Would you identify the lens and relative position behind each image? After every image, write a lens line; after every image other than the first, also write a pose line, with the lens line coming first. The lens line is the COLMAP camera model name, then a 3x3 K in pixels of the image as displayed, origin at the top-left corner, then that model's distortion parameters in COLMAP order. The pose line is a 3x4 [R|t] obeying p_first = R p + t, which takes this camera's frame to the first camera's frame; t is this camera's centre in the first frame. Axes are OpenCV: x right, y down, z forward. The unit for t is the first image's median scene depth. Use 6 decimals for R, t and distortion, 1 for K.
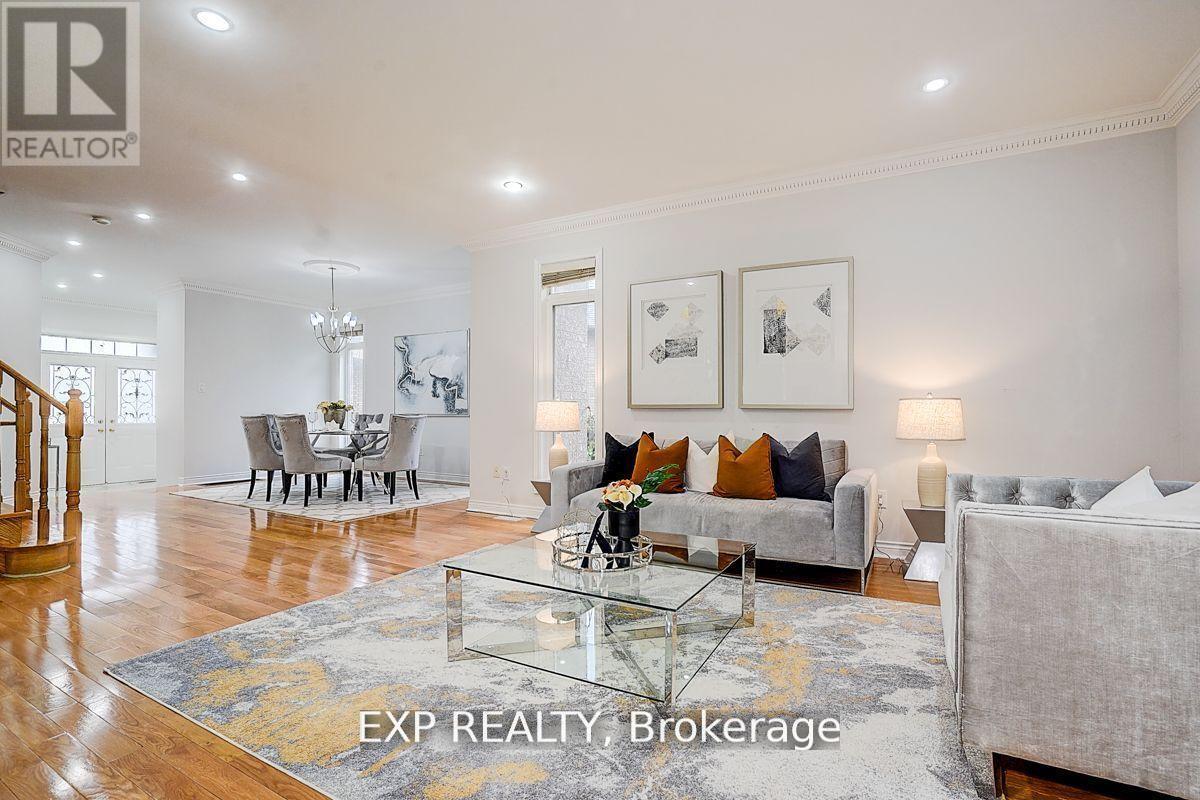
lens RADIAL K [[554.7, 0, 597.8], [0, 554.7, 415.0], [0, 0, 1]] dist [-0.057194, 0.030942]
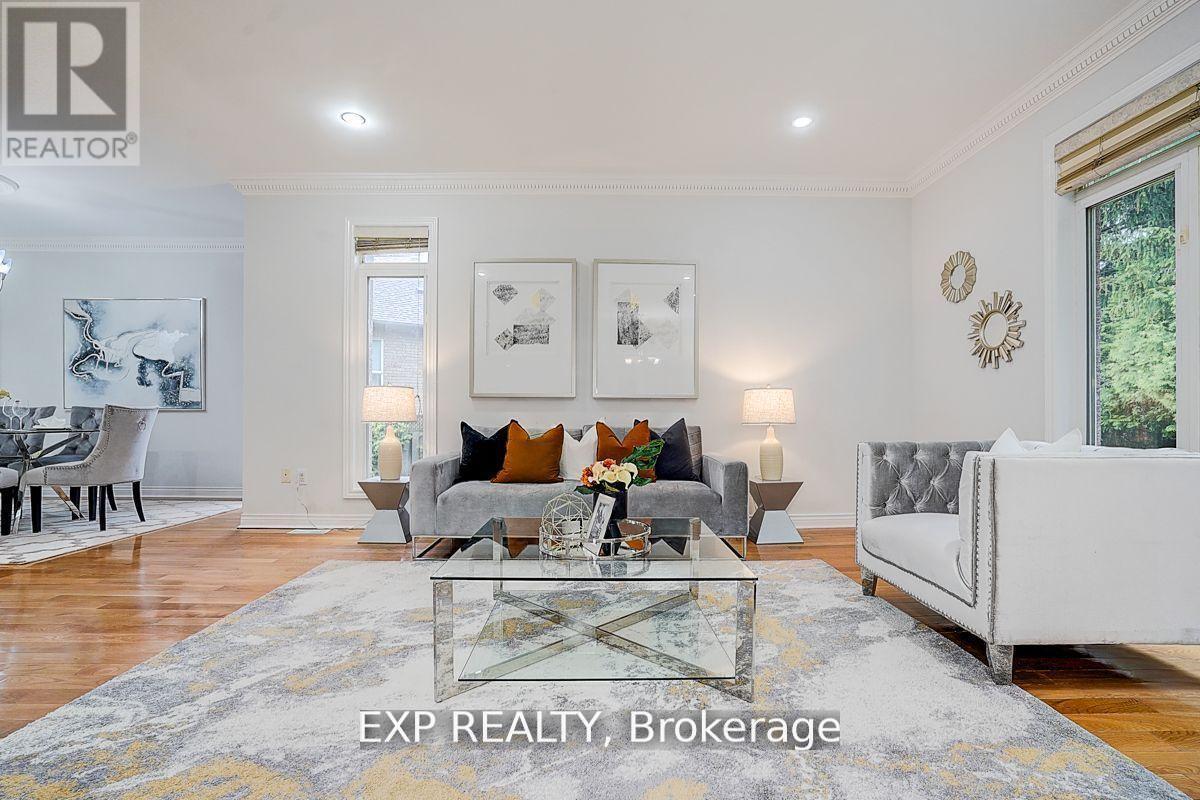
lens RADIAL K [[554.7, 0, 597.8], [0, 554.7, 415.0], [0, 0, 1]] dist [-0.057194, 0.030942]
pose [[0.868231, 0.003368, 0.496149, -0.220203], [0.001308, 0.999958, -0.009077, 0.026746], [-0.496158, 0.008530, 0.868190, 0.108371]]
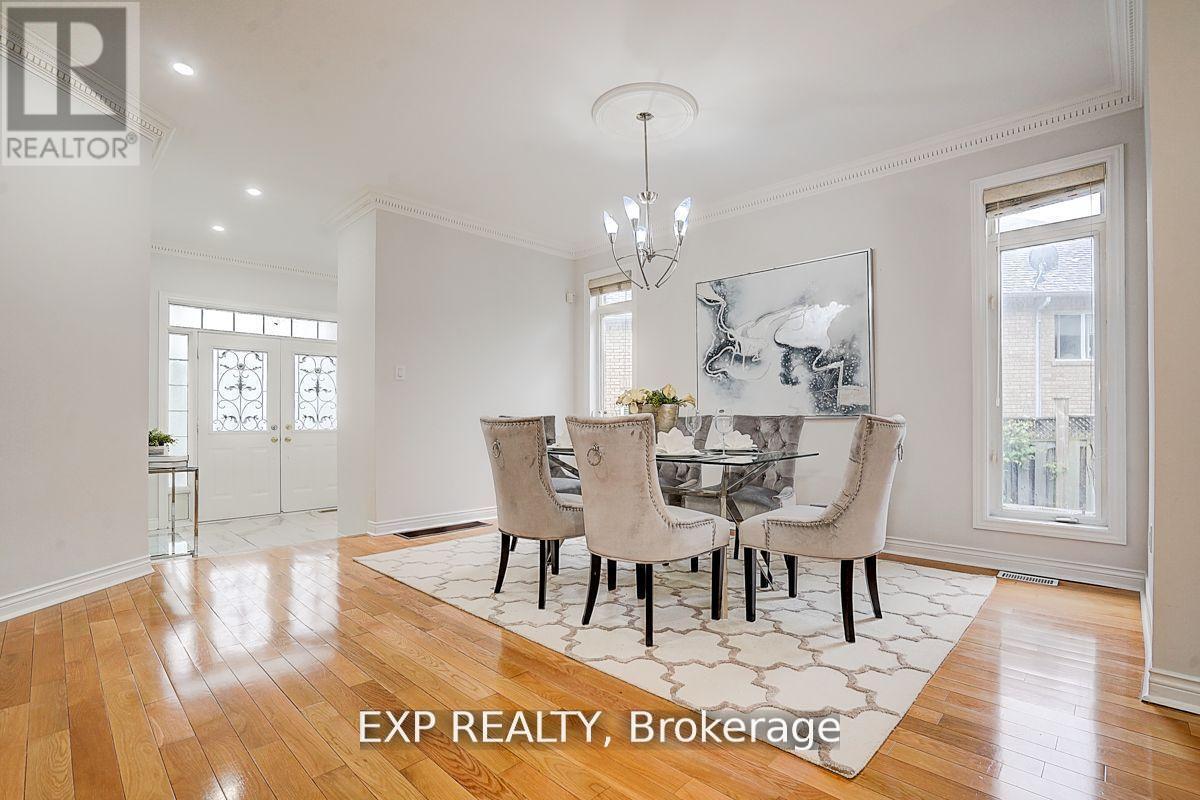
lens RADIAL K [[583.5, 0, 618.5], [0, 583.5, 410.1], [0, 0, 1]] dist [-0.078259, 0.070587]
pose [[0.970323, -0.005750, -0.241744, -0.566925], [0.002125, 0.999881, -0.015252, 0.002354], [0.241803, 0.014285, 0.970220, 0.724871]]
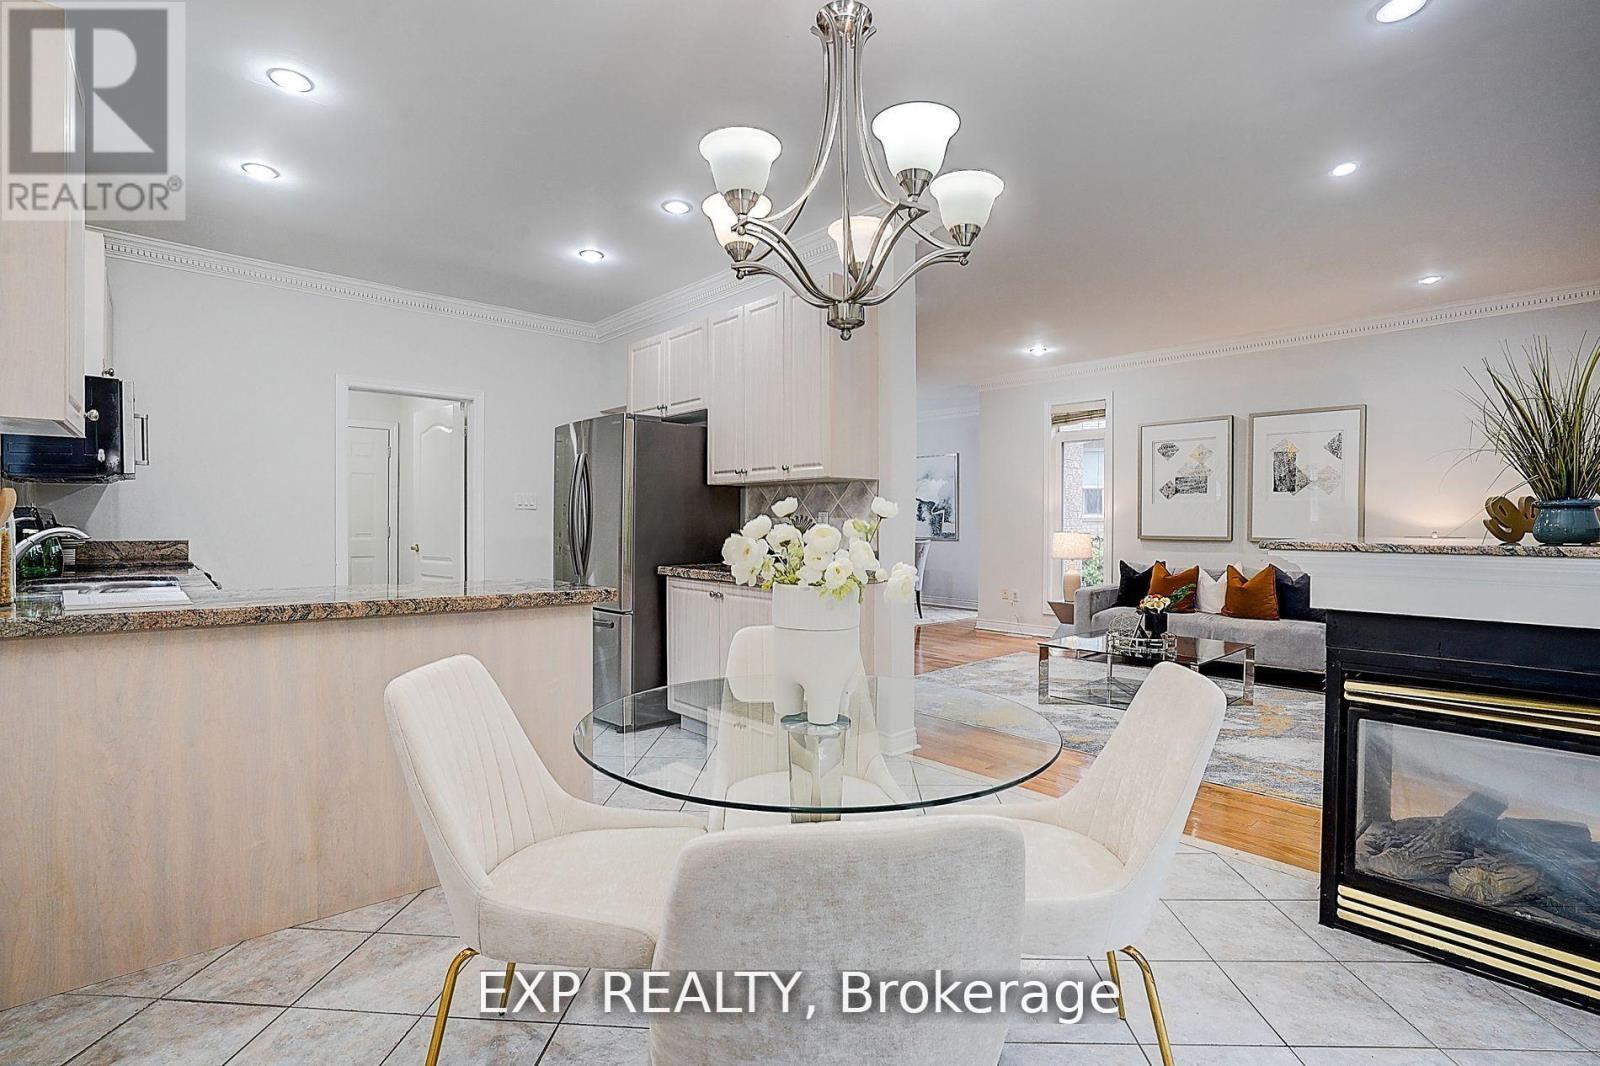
lens RADIAL K [[728.4, 0, 829.4], [0, 728.4, 530.4], [0, 0, 1]] dist [-0.055899, 0.049462]
pose [[0.956771, 0.006840, -0.290761, -0.118731], [-0.006783, 0.999976, 0.001206, -0.026632], [0.290762, 0.000818, 0.956795, -0.572157]]
